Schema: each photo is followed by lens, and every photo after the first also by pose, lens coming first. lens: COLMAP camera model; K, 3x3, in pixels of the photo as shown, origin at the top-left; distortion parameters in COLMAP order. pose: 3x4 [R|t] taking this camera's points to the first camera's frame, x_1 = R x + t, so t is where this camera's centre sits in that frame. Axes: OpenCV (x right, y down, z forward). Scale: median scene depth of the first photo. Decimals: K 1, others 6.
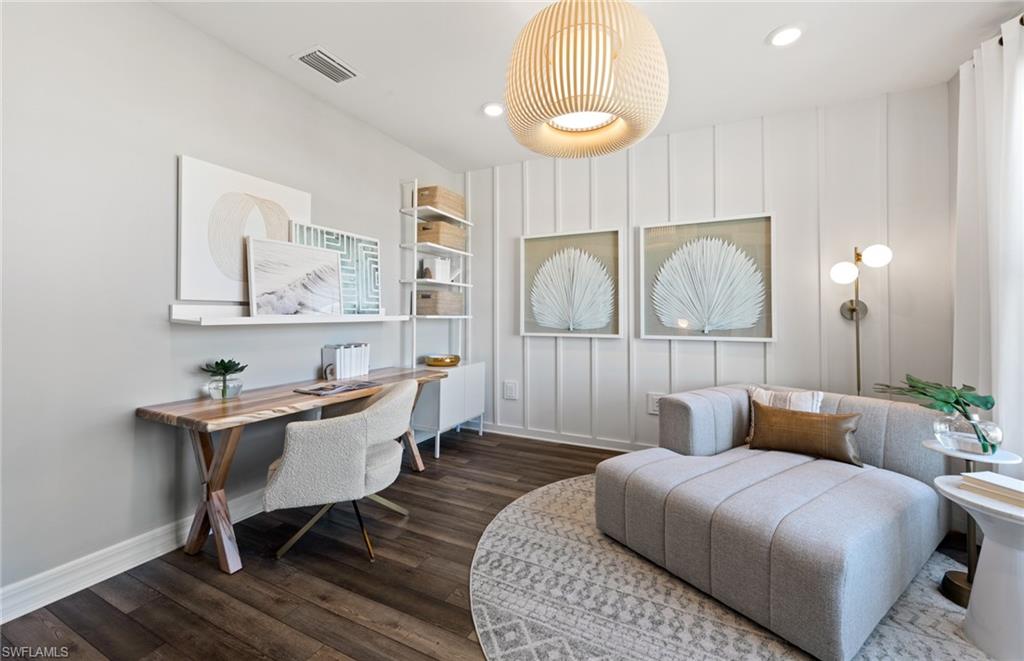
lens RADIAL K [[403.5, 0, 510.4], [0, 403.5, 302.5], [0, 0, 1]] dist [0.018423, 0.000040]
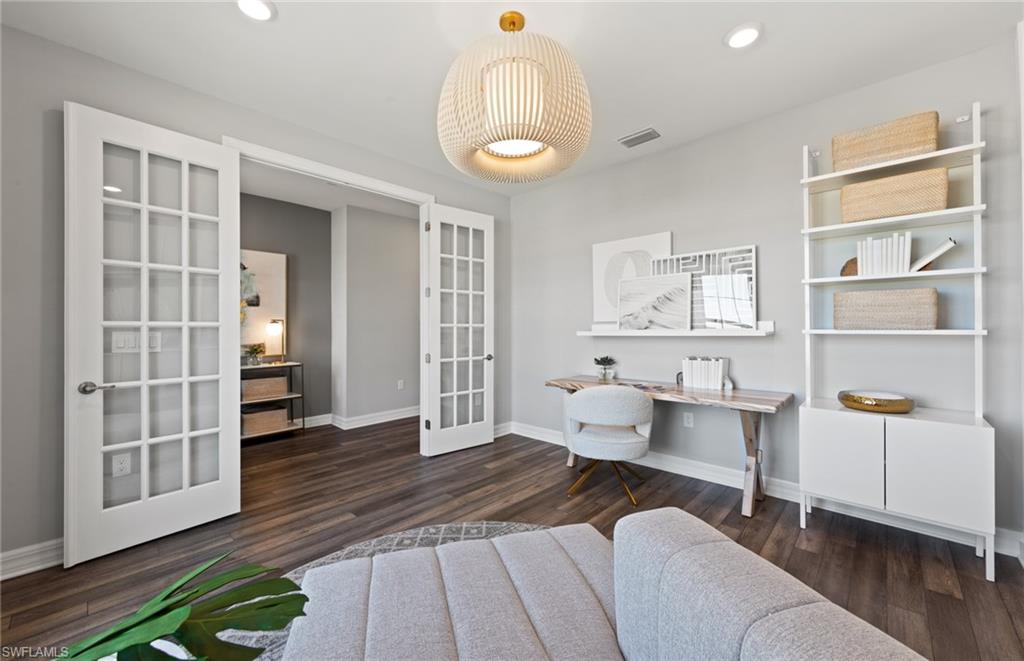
lens RADIAL K [[402.0, 0, 507.6], [0, 402.0, 309.1], [0, 0, 1]] dist [0.002061, -0.000010]
pose [[-0.296099, -0.048132, -0.953944, 0.856442], [0.035907, 0.997463, -0.061473, 0.026565], [0.954482, -0.052455, -0.293619, 0.925653]]
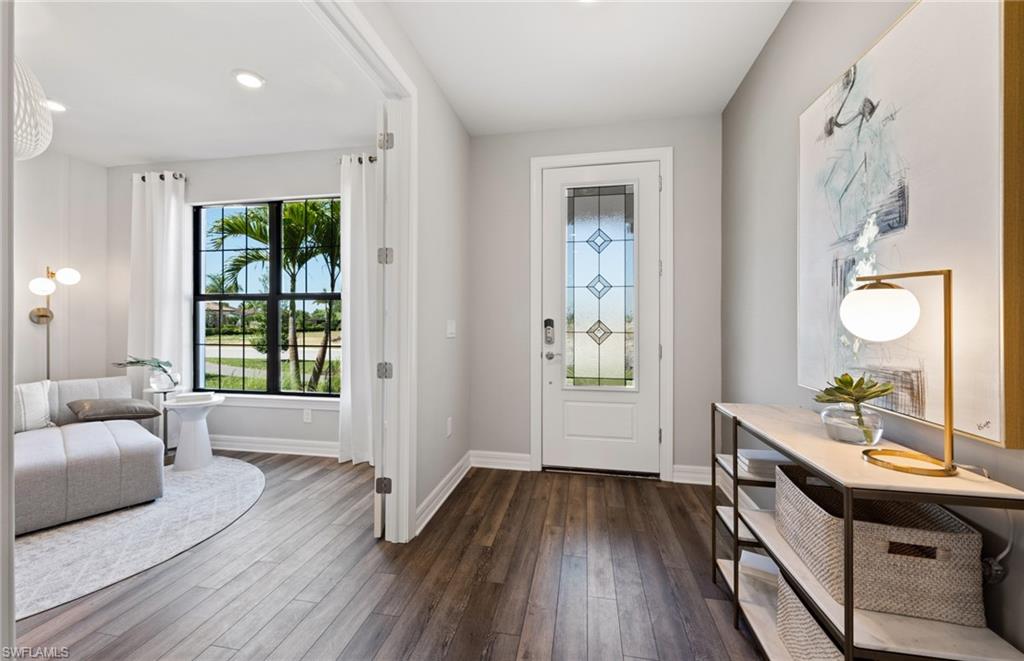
lens RADIAL K [[412.2, 0, 515.0], [0, 412.2, 328.8], [0, 0, 1]] dist [0.002412, -0.000037]
pose [[-0.270673, -0.021491, 0.962431, -0.792815], [-0.032401, 0.999388, 0.013204, -0.007076], [-0.962126, -0.027610, -0.271203, -0.048441]]
